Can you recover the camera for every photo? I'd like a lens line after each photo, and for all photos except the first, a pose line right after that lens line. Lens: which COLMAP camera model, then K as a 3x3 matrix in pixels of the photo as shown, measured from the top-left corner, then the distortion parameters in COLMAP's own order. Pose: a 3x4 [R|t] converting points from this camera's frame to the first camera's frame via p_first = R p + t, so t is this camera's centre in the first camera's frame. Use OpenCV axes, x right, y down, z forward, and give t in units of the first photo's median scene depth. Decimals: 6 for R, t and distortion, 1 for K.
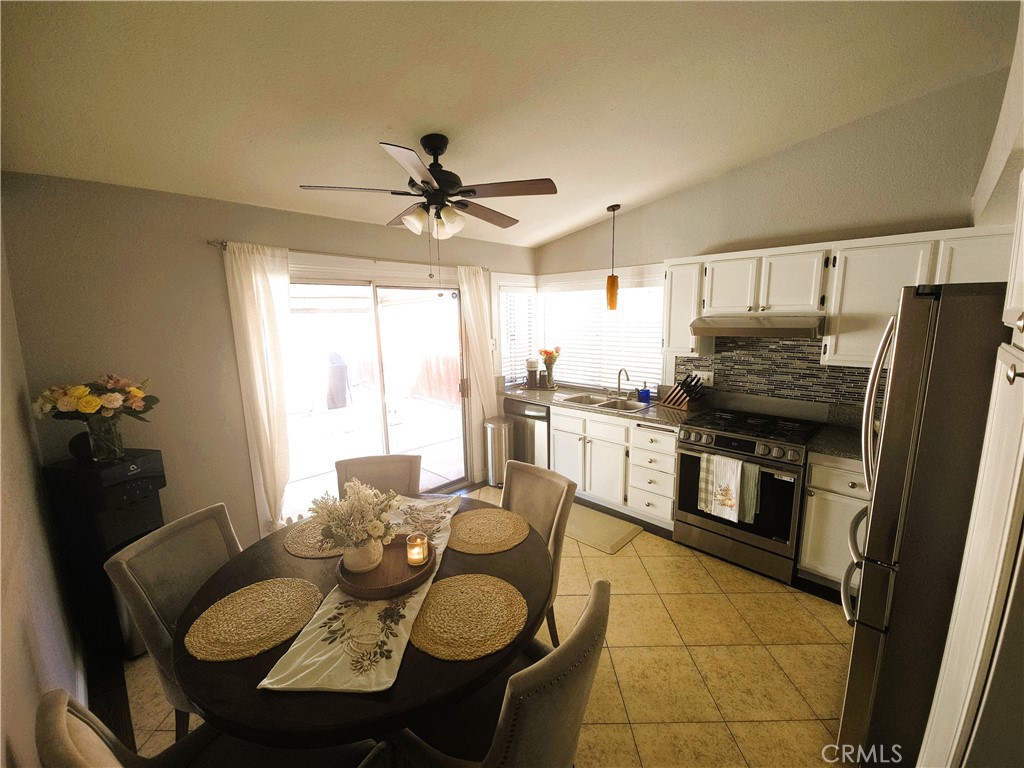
lens RADIAL K [[414.8, 0, 512.8], [0, 414.8, 384.7], [0, 0, 1]] dist [0.012612, -0.009700]
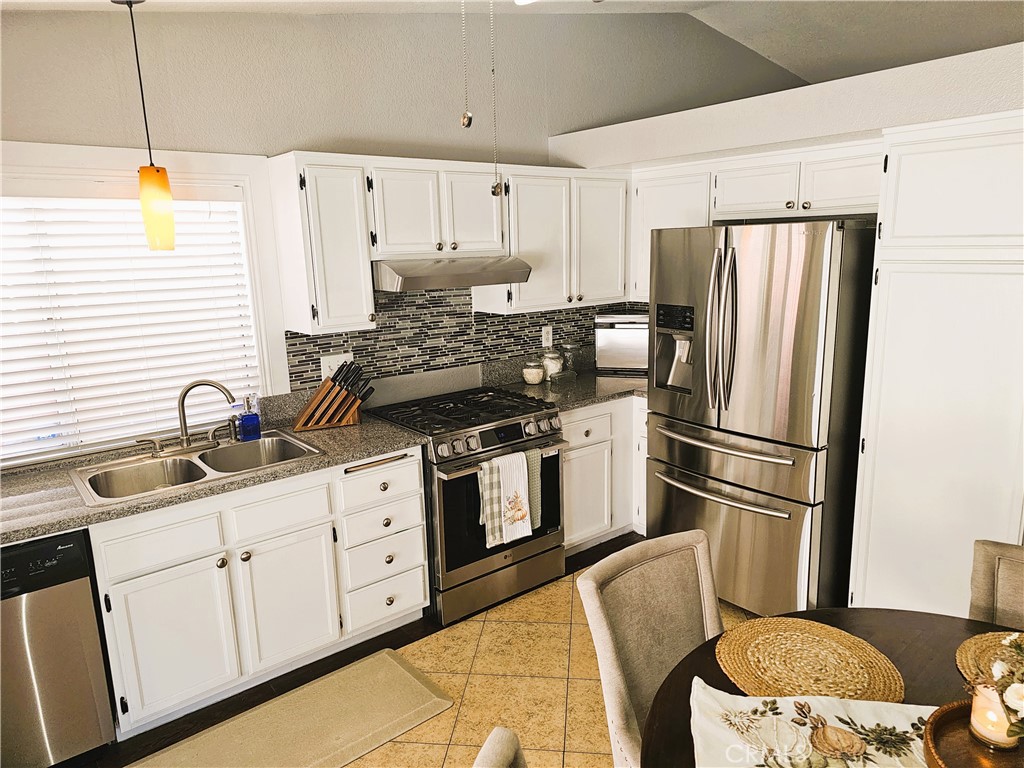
lens RADIAL K [[681.3, 0, 507.9], [0, 681.3, 382.9], [0, 0, 1]] dist [0.051111, -0.043751]
pose [[0.123465, -0.184639, 0.975020, -0.515133], [0.193222, 0.968206, 0.158881, -0.112092], [-0.973356, 0.168779, 0.155216, 0.692126]]
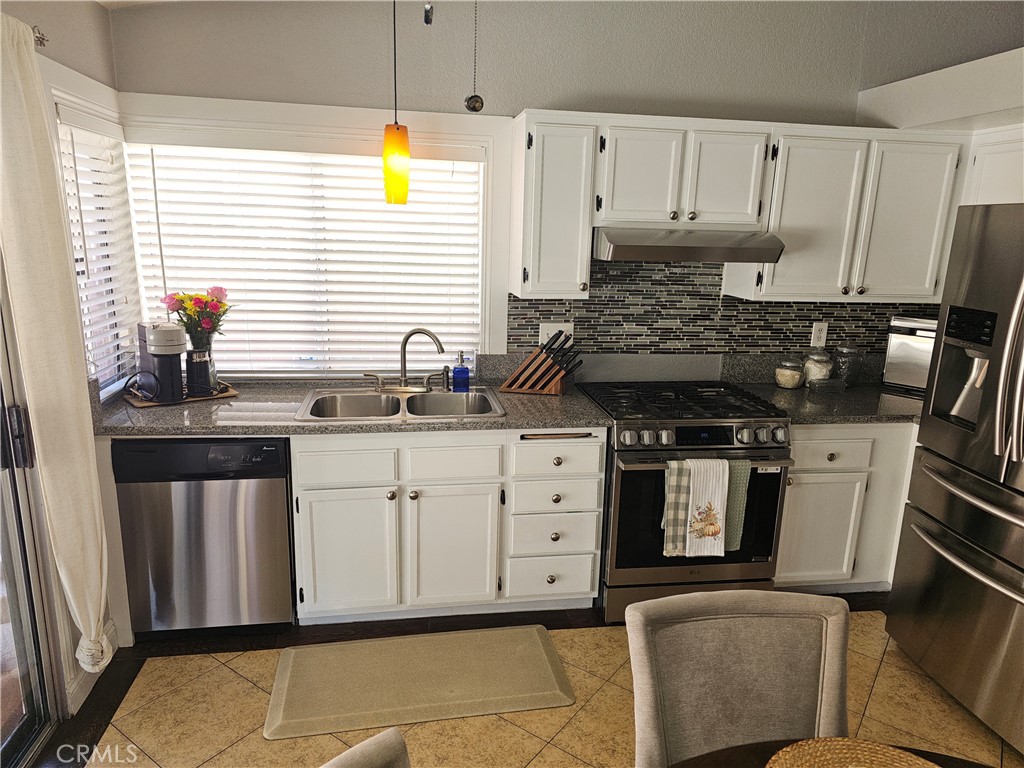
lens RADIAL K [[682.6, 0, 506.8], [0, 682.6, 388.6], [0, 0, 1]] dist [0.092179, -0.129177]
pose [[0.592976, -0.150559, 0.791019, -0.390854], [0.096431, 0.988572, 0.115872, -0.065607], [-0.799425, 0.007569, 0.600718, 0.539237]]
